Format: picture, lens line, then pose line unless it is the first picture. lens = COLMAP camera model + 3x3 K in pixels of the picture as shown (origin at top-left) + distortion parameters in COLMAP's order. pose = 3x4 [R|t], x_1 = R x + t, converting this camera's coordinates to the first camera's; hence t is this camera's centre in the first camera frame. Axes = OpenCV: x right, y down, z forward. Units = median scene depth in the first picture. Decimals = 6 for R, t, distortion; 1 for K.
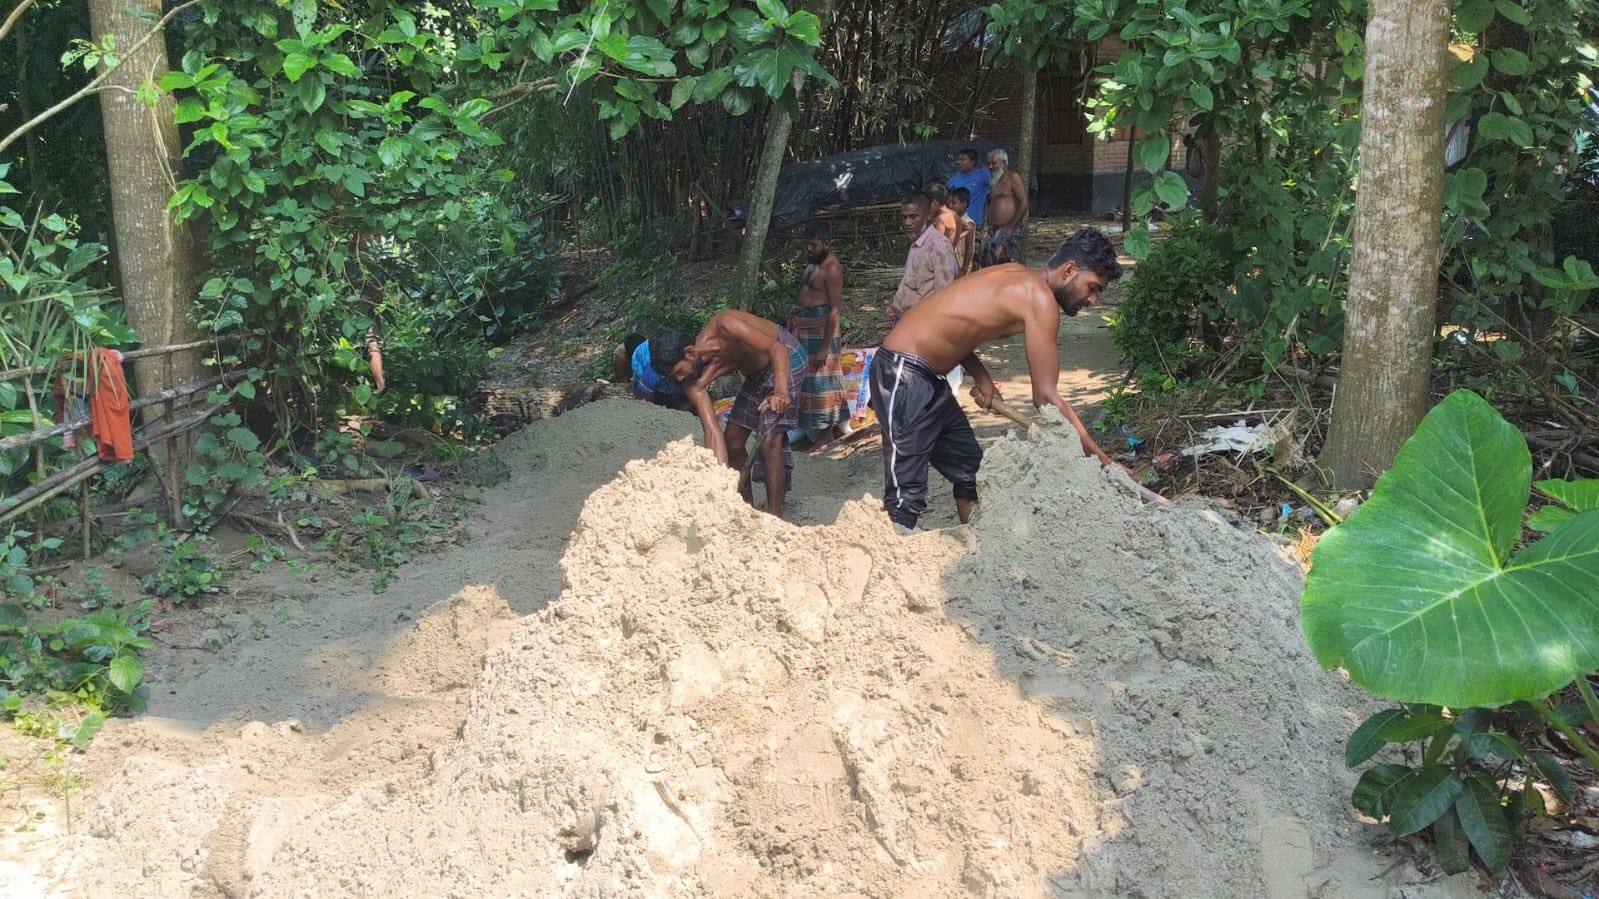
lens RADIAL K [[1178.2, 0, 796.7], [0, 1178.2, 460.5], [0, 0, 1]] dist [0.084194, -0.085784]
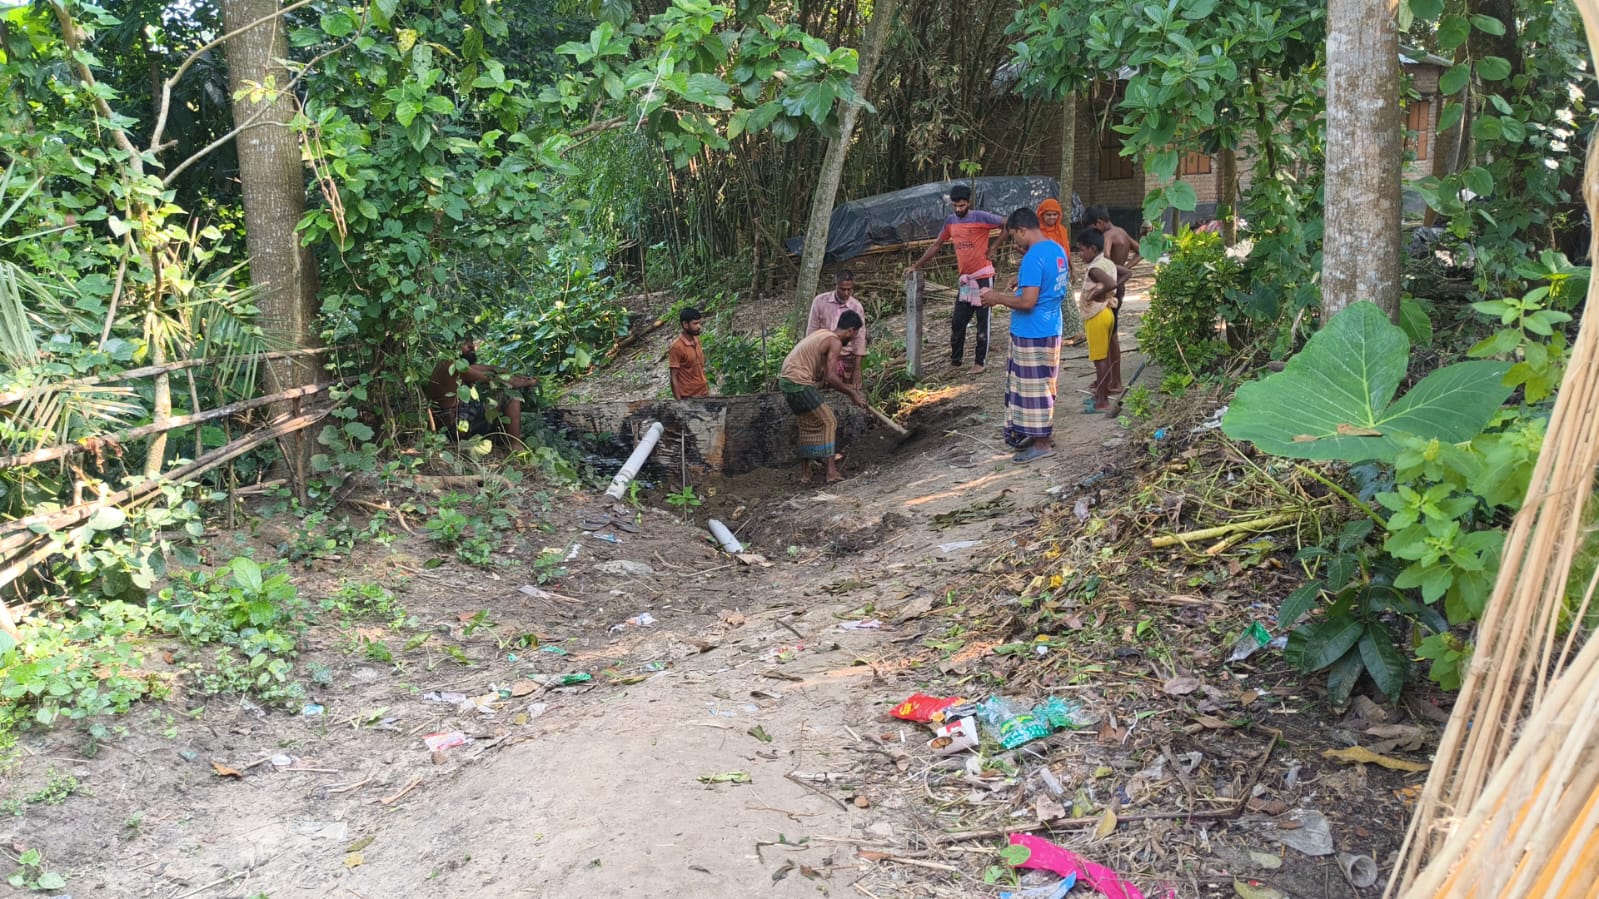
lens RADIAL K [[1178.2, 0, 796.7], [0, 1178.2, 460.5], [0, 0, 1]] dist [0.084194, -0.085784]
pose [[0.998435, -0.011982, -0.054626, 0.017851], [0.009811, 0.999158, -0.039834, 0.056781], [0.055057, 0.039236, 0.997712, -0.110485]]
